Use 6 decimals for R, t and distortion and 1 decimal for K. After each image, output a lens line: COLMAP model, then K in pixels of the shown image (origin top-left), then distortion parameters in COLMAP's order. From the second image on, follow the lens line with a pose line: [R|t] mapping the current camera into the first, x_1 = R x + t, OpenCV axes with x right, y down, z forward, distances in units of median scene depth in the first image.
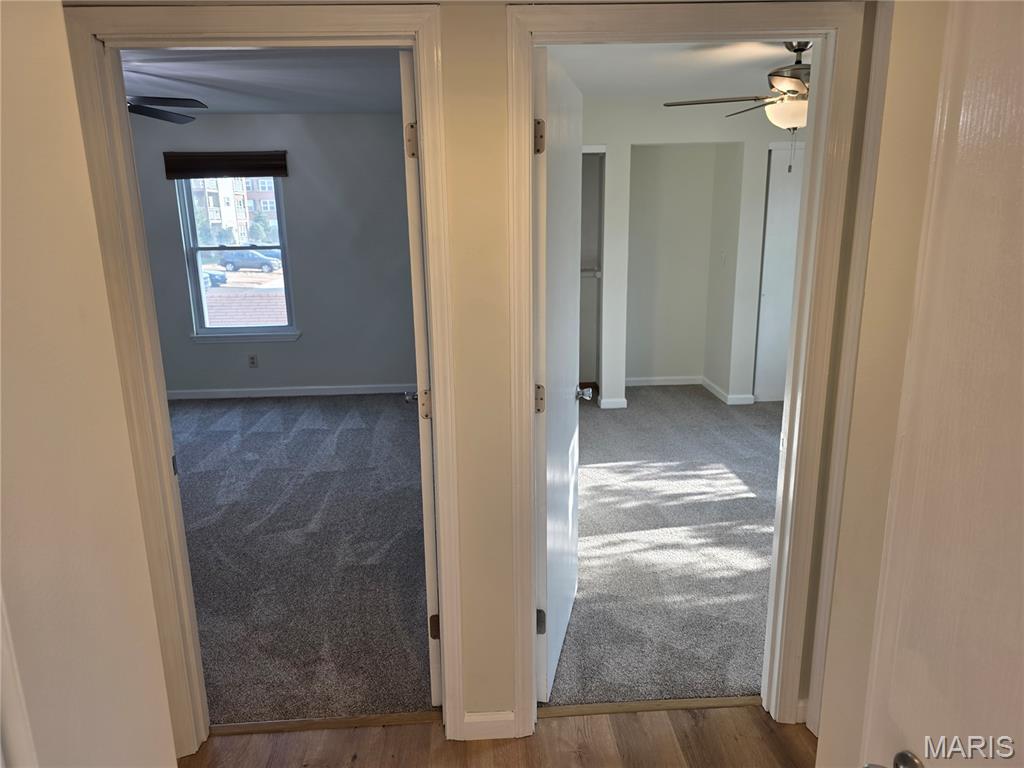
lens RADIAL K [[685.9, 0, 509.6], [0, 685.9, 383.2], [0, 0, 1]] dist [0.070223, -0.051697]
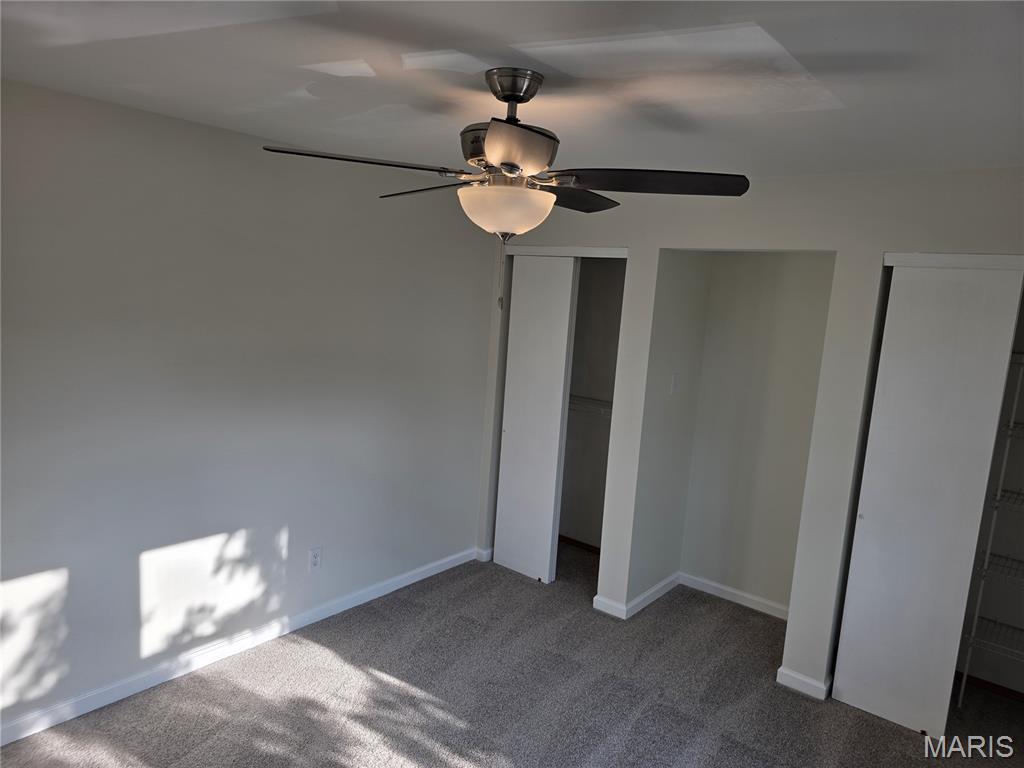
lens RADIAL K [[679.1, 0, 514.7], [0, 679.1, 392.0], [0, 0, 1]] dist [0.099543, -0.152607]
pose [[0.733268, 0.167012, -0.659109, 0.613774], [-0.236808, 0.971402, -0.017308, -0.178405], [0.637369, 0.168774, 0.751848, 0.467913]]
